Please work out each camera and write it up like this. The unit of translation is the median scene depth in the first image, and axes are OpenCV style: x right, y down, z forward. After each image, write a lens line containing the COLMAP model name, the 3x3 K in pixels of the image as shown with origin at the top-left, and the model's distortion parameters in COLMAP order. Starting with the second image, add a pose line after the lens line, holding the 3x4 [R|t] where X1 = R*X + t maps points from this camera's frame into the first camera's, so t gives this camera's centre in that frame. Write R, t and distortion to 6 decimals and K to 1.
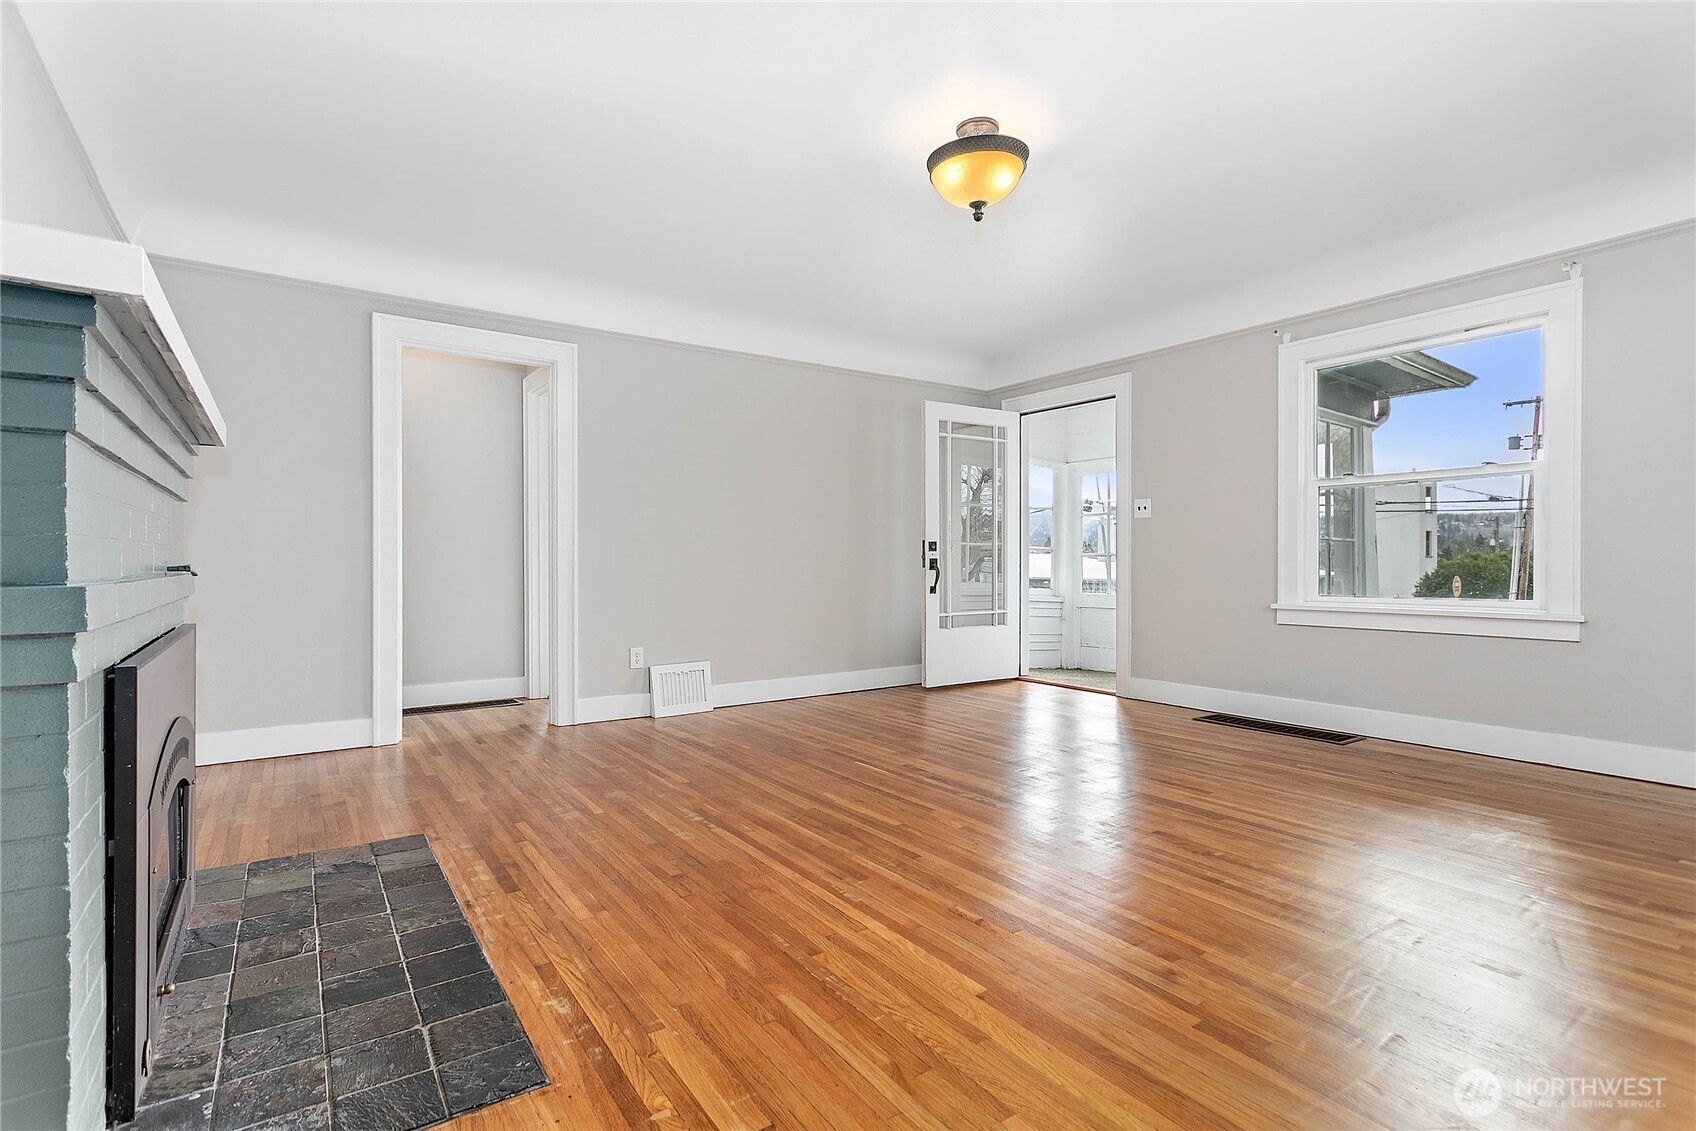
lens RADIAL K [[810.5, 0, 845.5], [0, 810.5, 560.3], [0, 0, 1]] dist [0.001469, 0.001270]
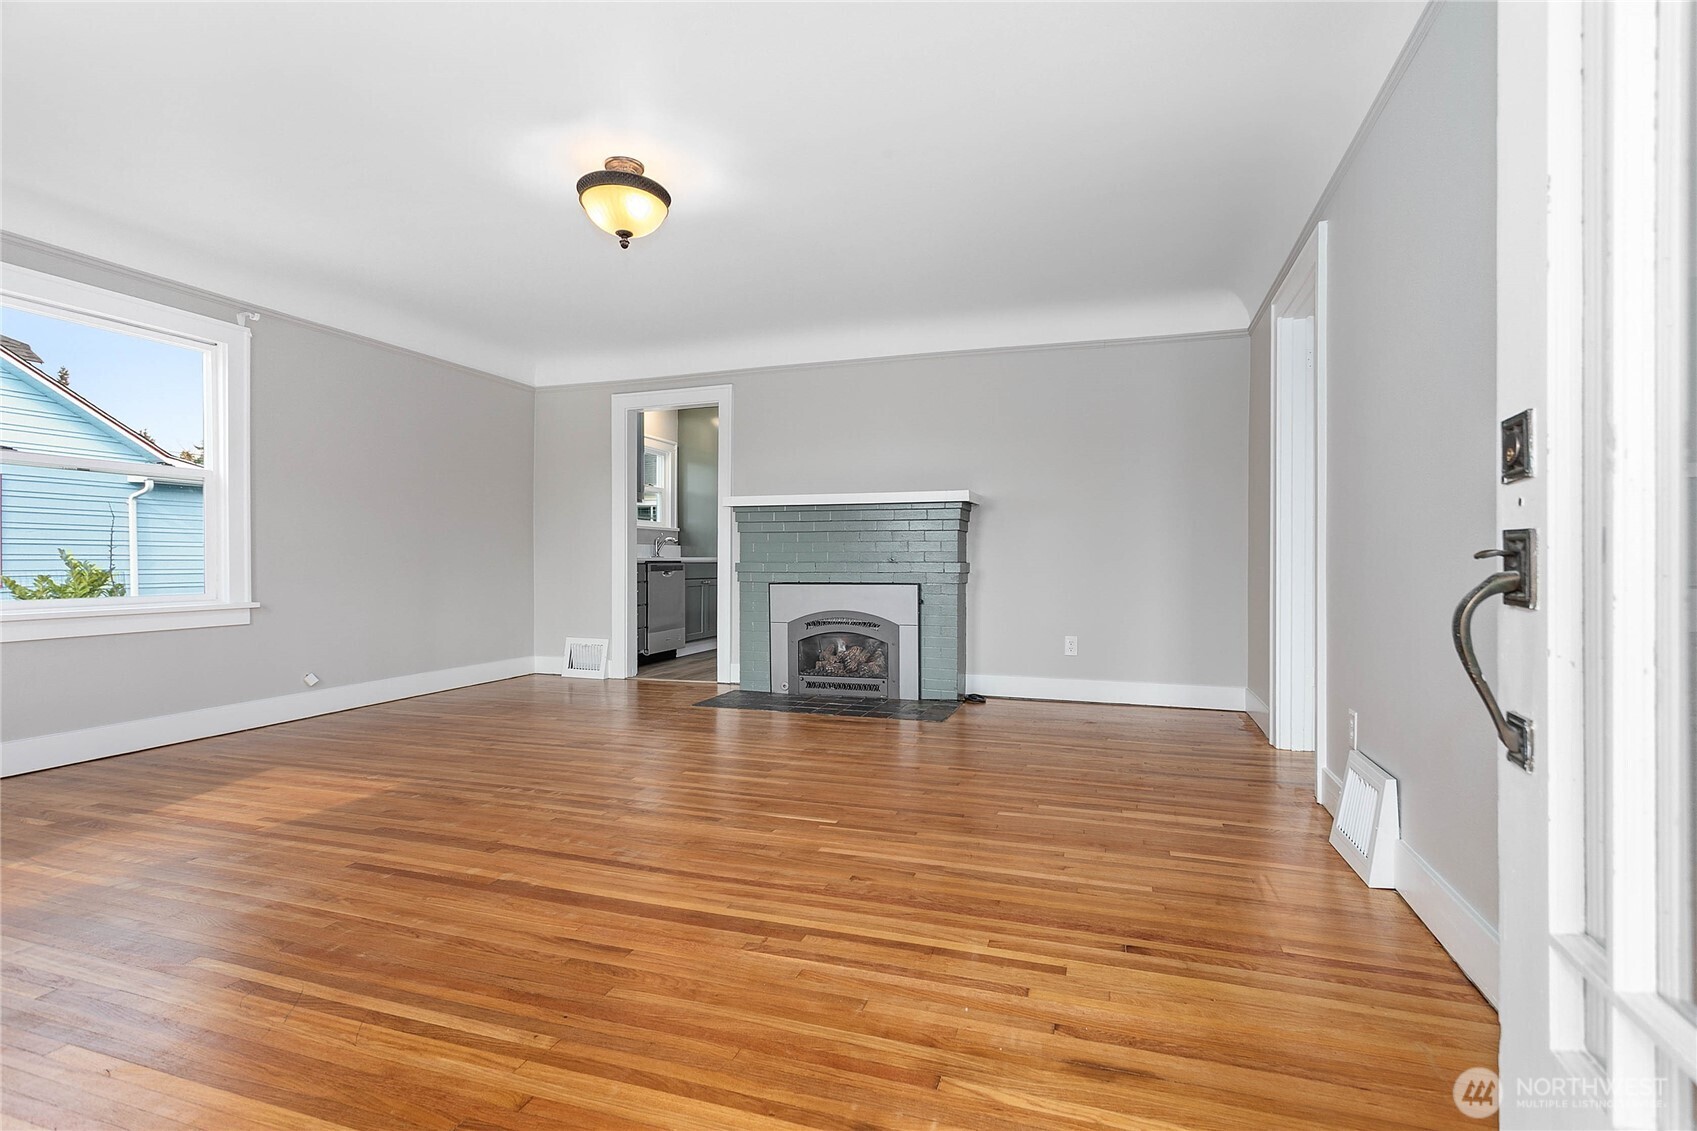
lens RADIAL K [[811.0, 0, 846.0], [0, 811.0, 560.3], [0, 0, 1]] dist [0.001469, 0.001270]
pose [[-0.803652, 0.003096, -0.595092, 0.579882], [0.003229, 0.999994, 0.000841, 0.005465], [0.595091, -0.001245, -0.803657, 2.068696]]
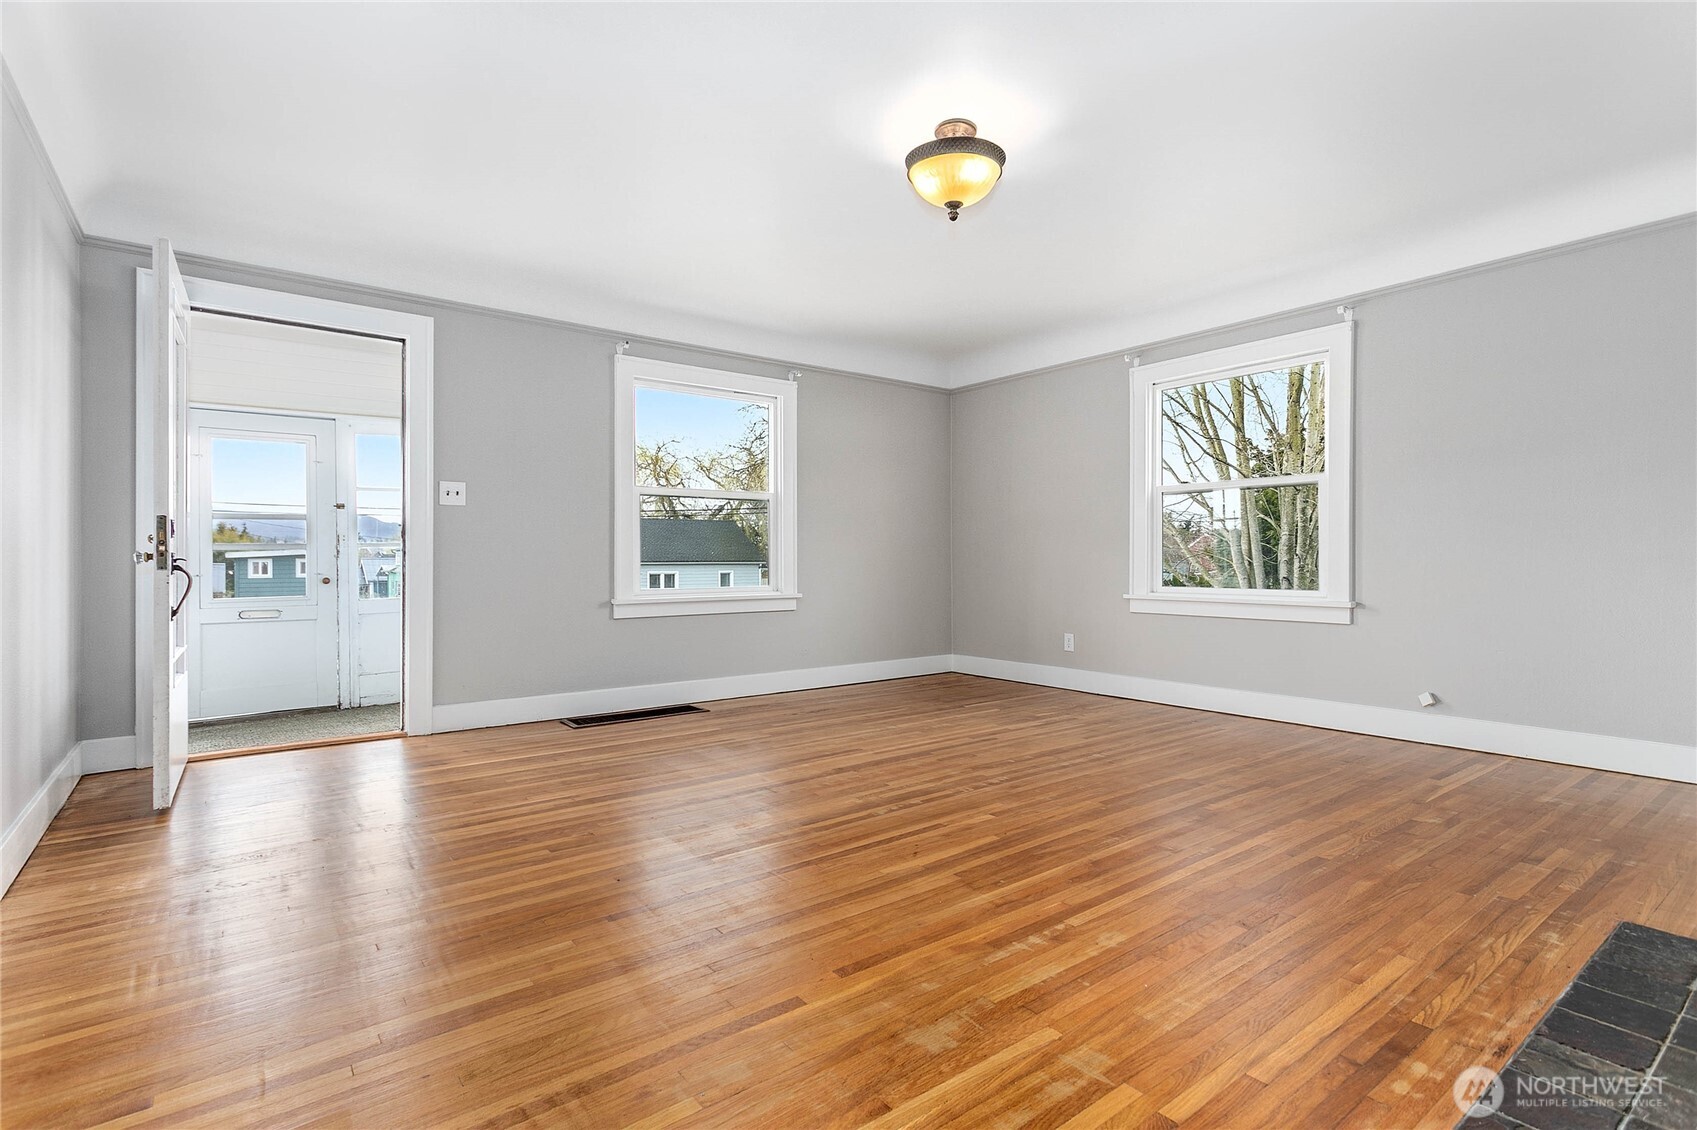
lens RADIAL K [[811.0, 0, 846.0], [0, 811.0, 559.8], [0, 0, 1]] dist [0.001469, 0.001270]
pose [[-0.048229, 0.001142, 0.998836, -0.842252], [0.000684, 0.999999, -0.001111, 0.005469], [-0.998836, 0.000629, -0.048229, 1.186009]]
